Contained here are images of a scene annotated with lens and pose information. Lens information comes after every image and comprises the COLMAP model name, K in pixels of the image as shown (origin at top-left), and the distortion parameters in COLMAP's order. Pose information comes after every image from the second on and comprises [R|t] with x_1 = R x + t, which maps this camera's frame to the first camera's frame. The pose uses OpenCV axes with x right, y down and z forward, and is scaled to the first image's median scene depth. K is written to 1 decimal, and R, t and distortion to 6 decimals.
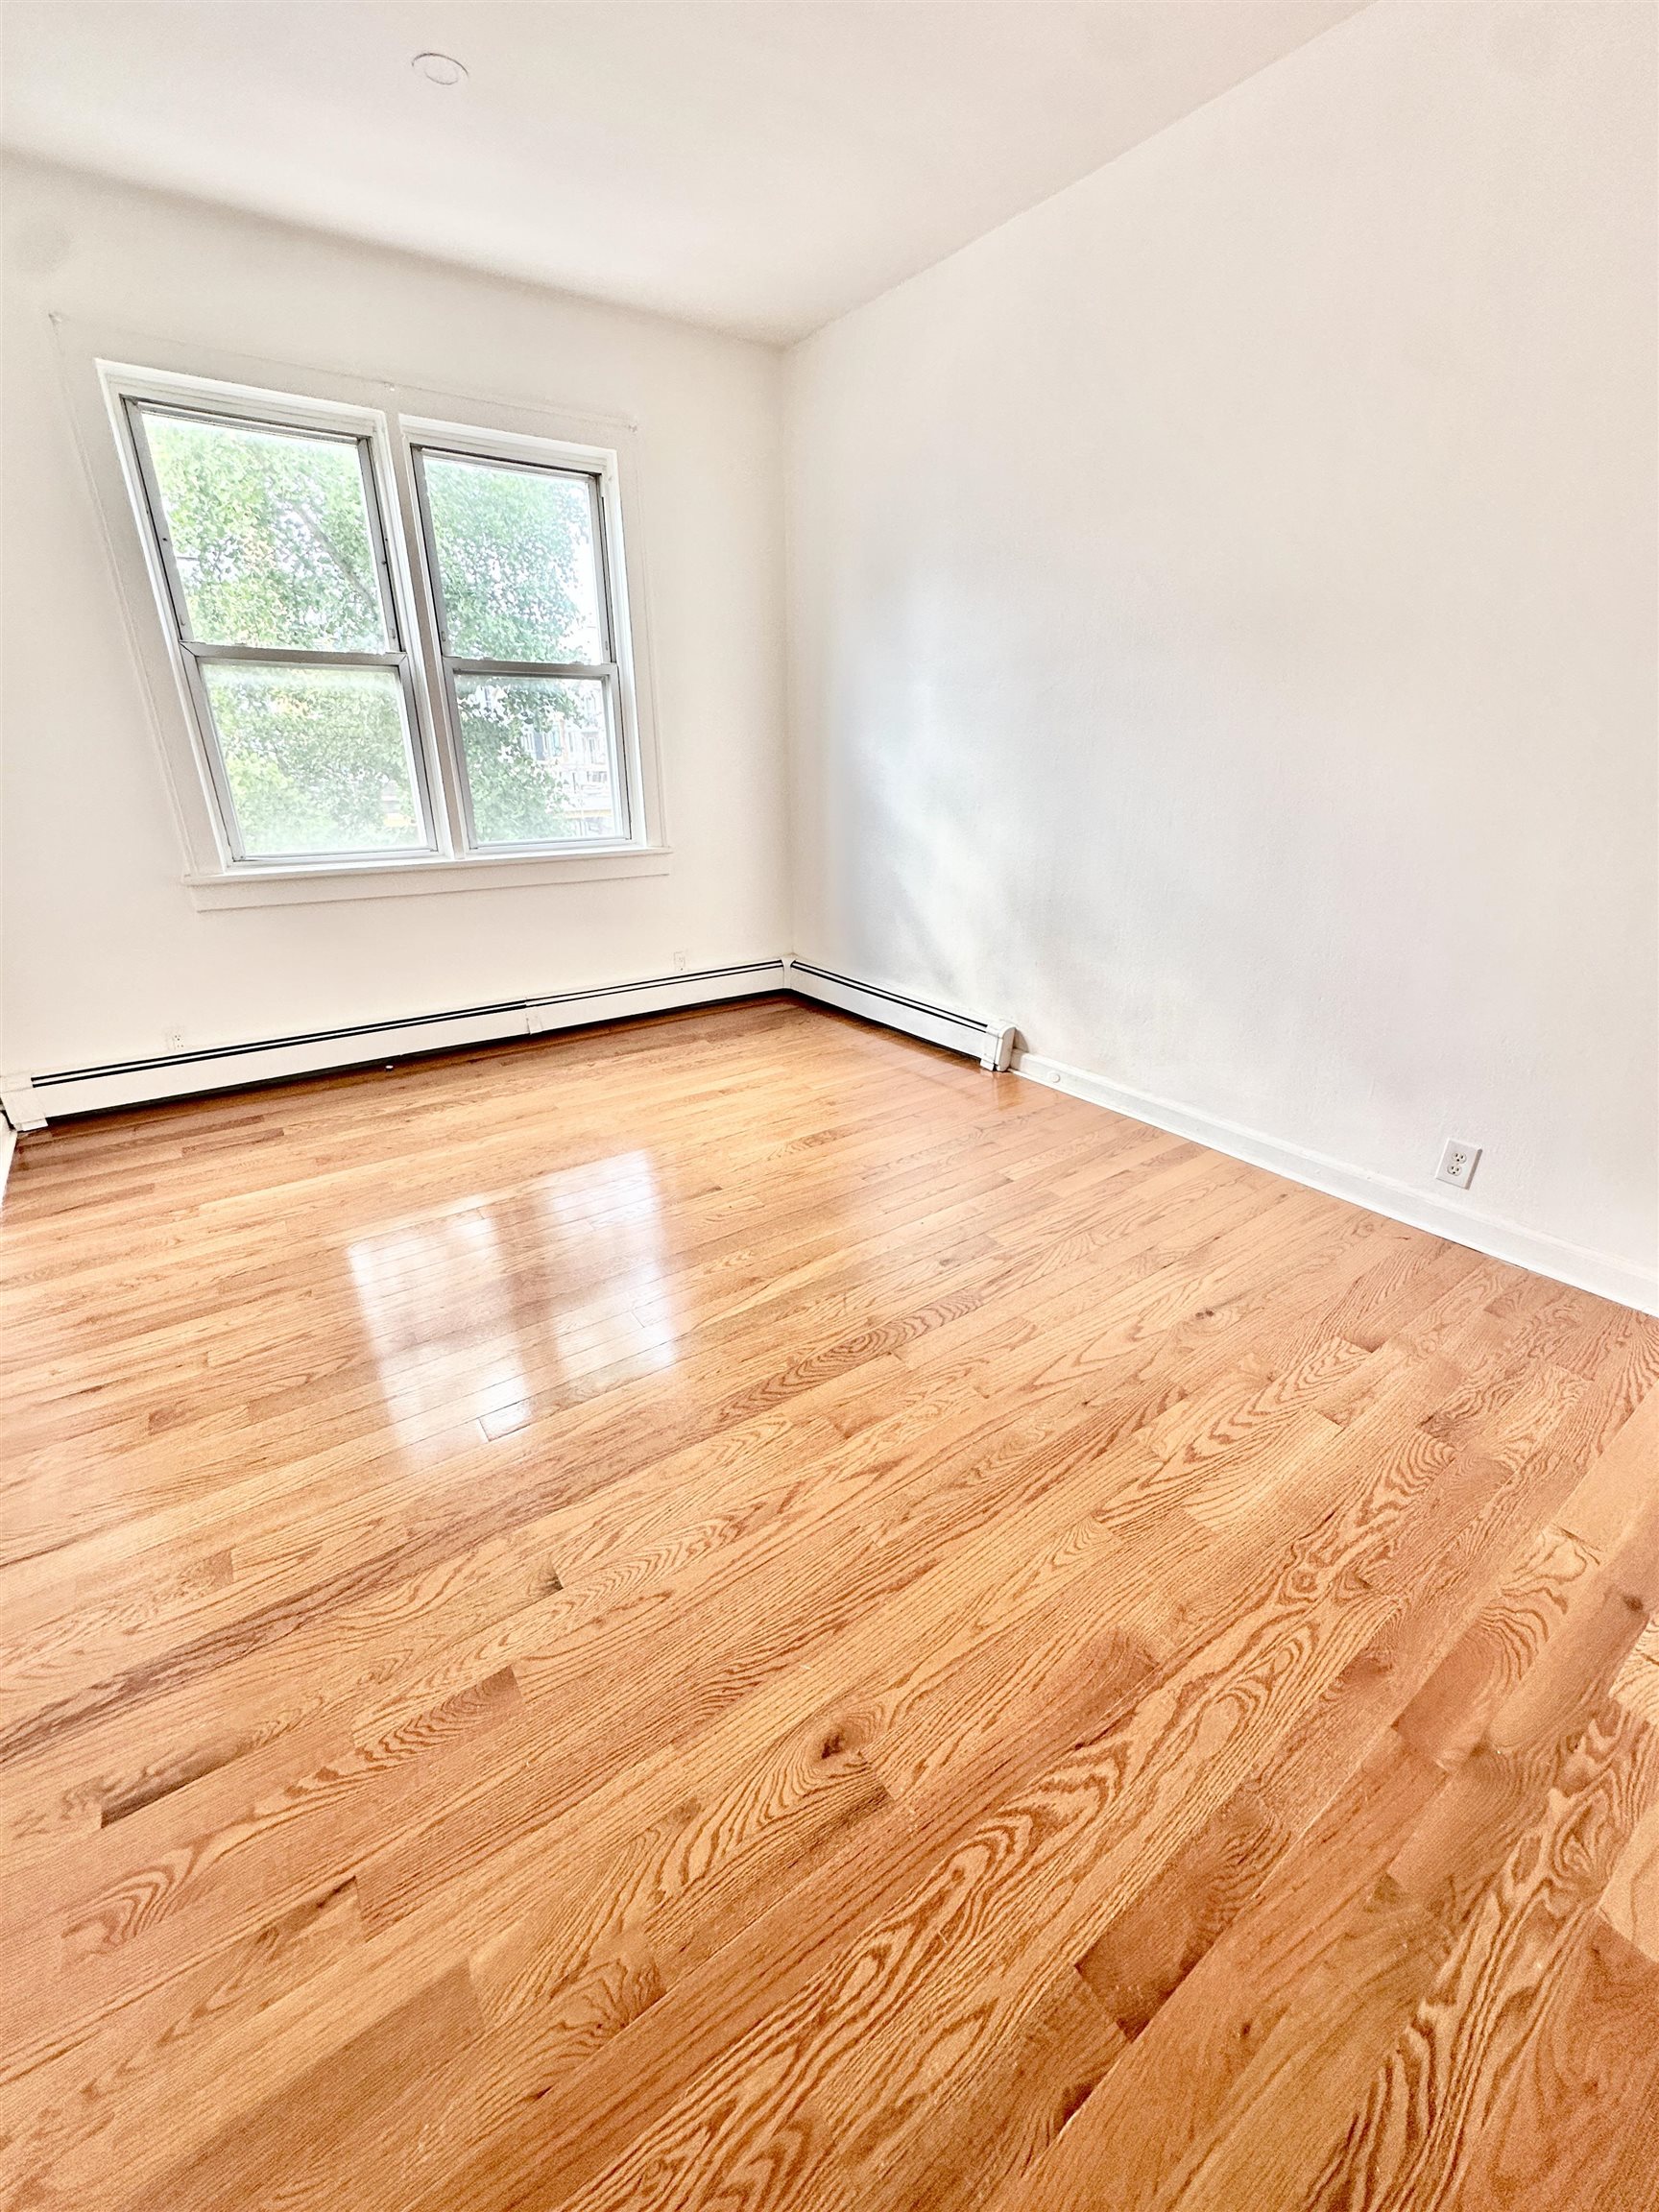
lens RADIAL K [[882.7, 0, 831.6], [0, 882.7, 1106.4], [0, 0, 1]] dist [-0.003386, 0.000517]
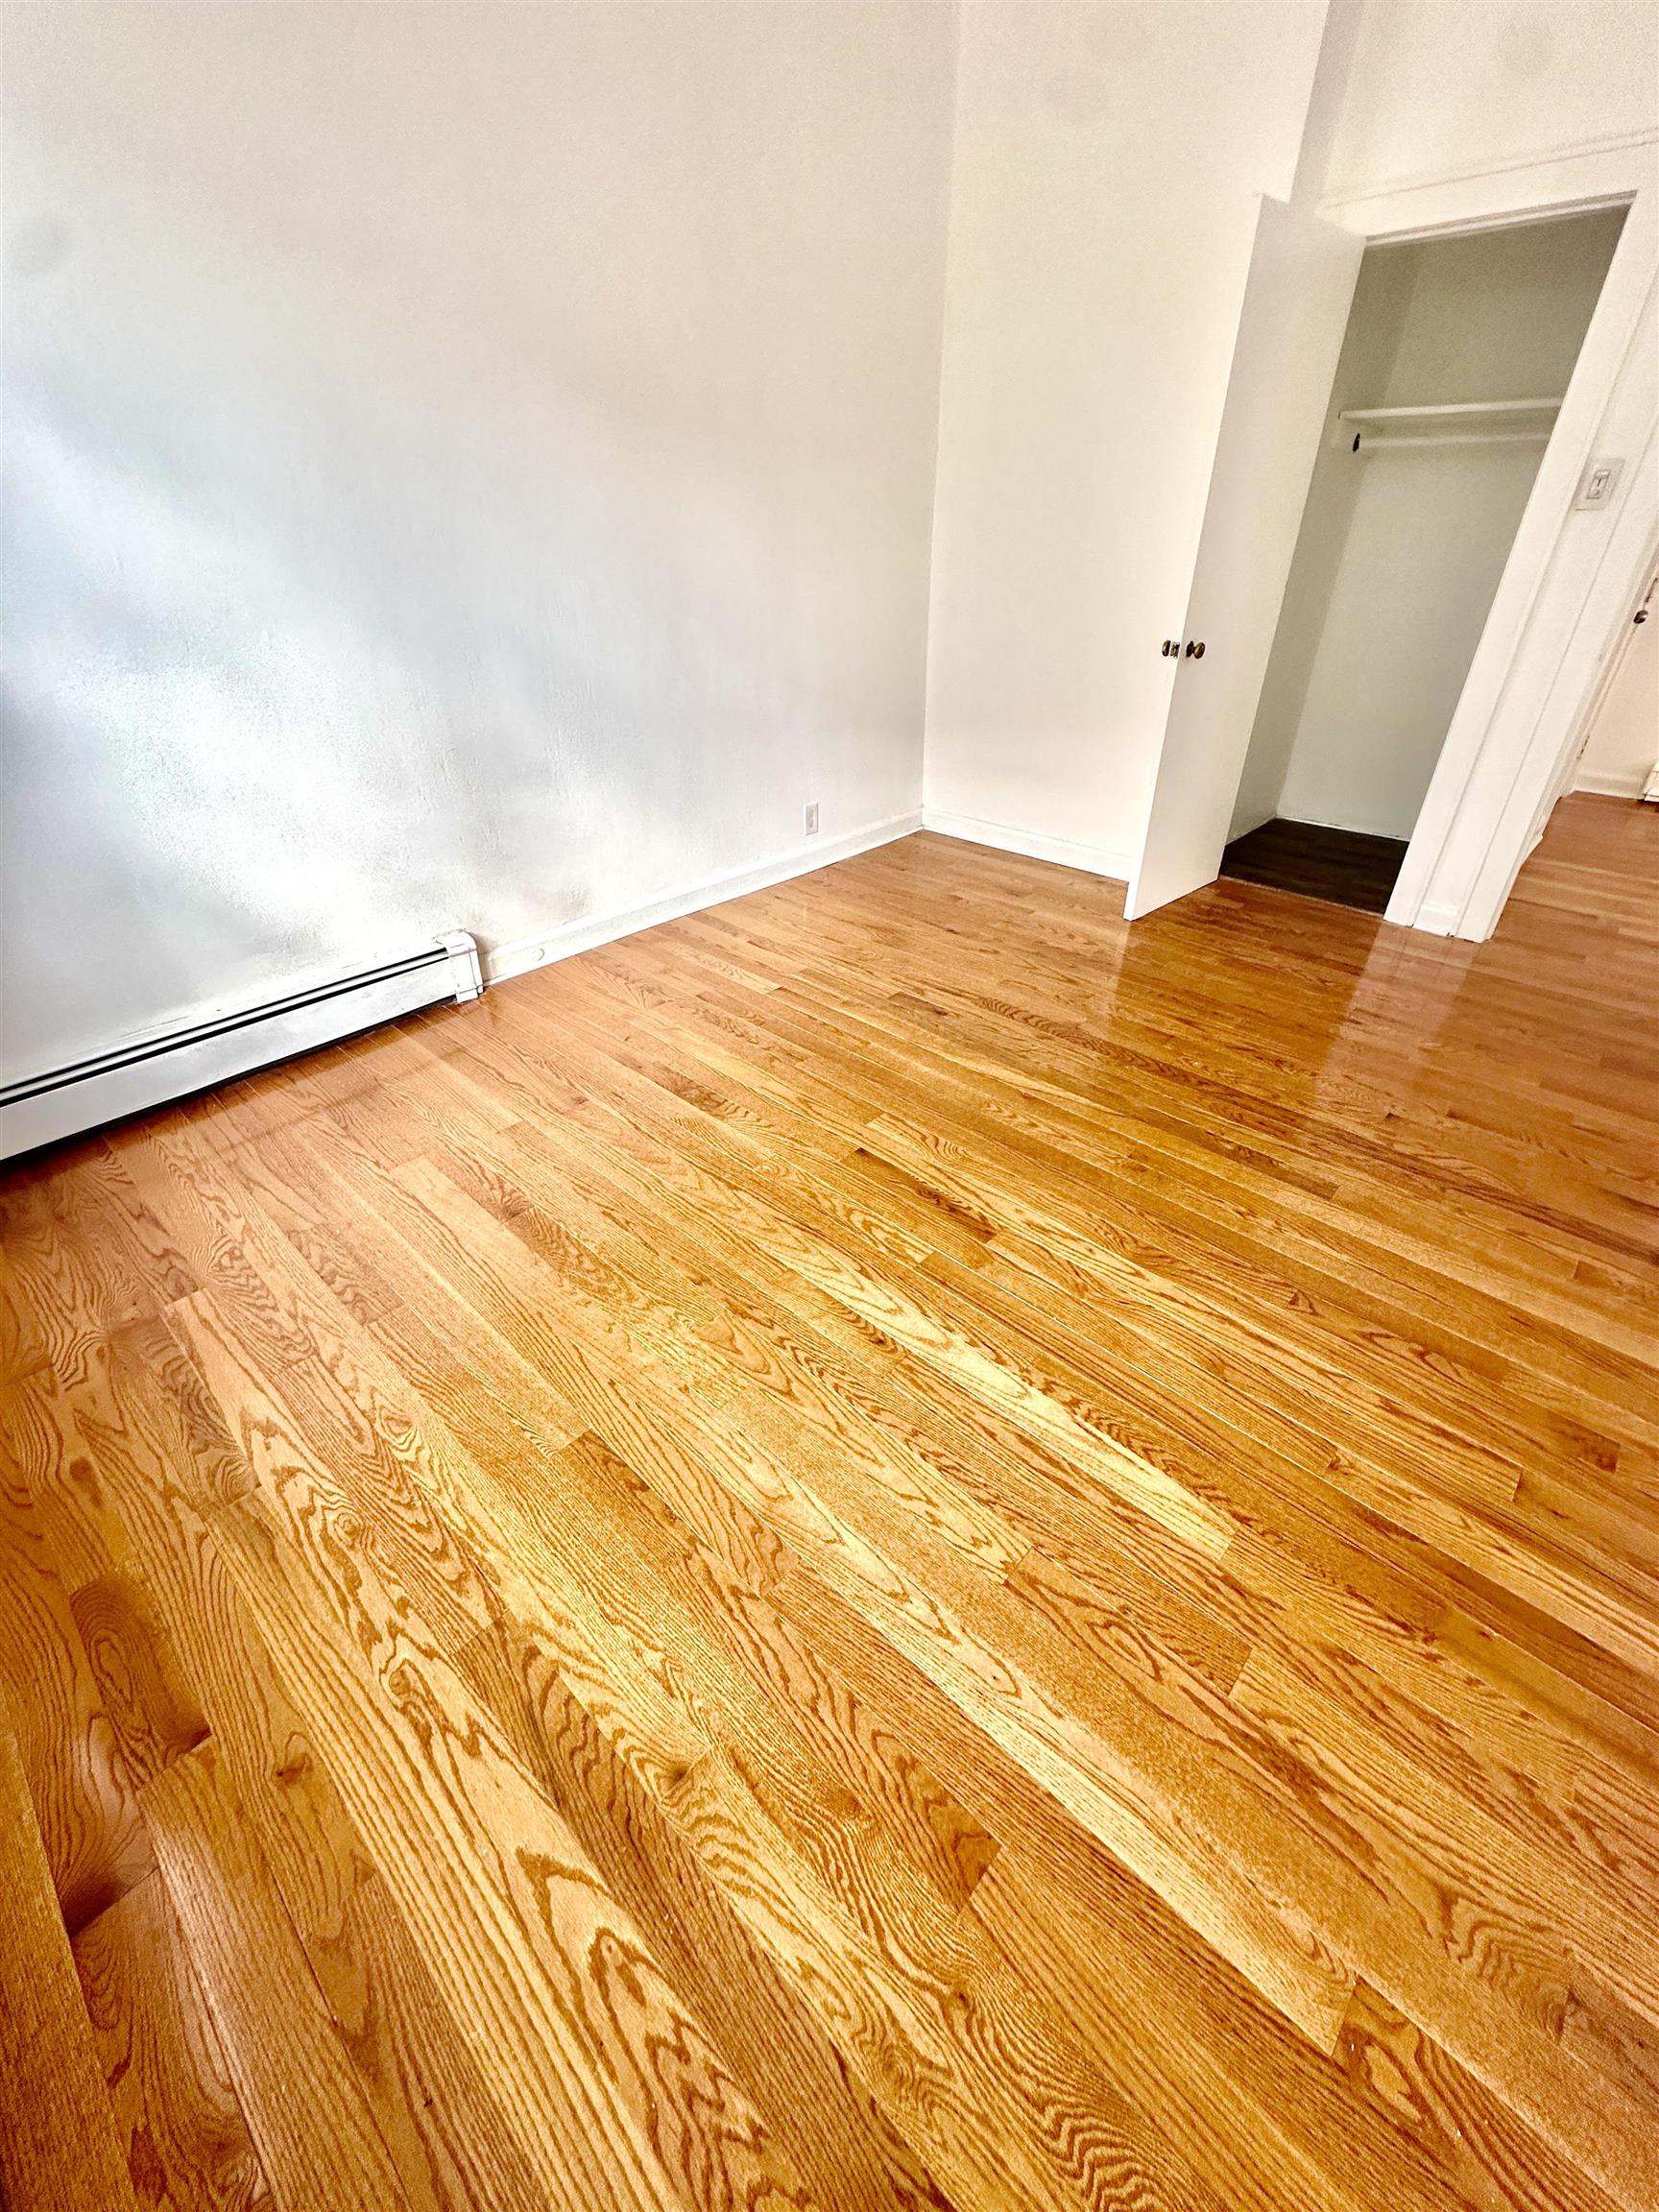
lens RADIAL K [[882.7, 0, 831.6], [0, 882.7, 1106.4], [0, 0, 1]] dist [-0.003386, 0.000517]
pose [[-0.206639, -0.536196, 0.818410, -0.690549], [0.378318, 0.727616, 0.572232, -0.363791], [-0.902317, 0.427865, 0.052499, 0.908704]]
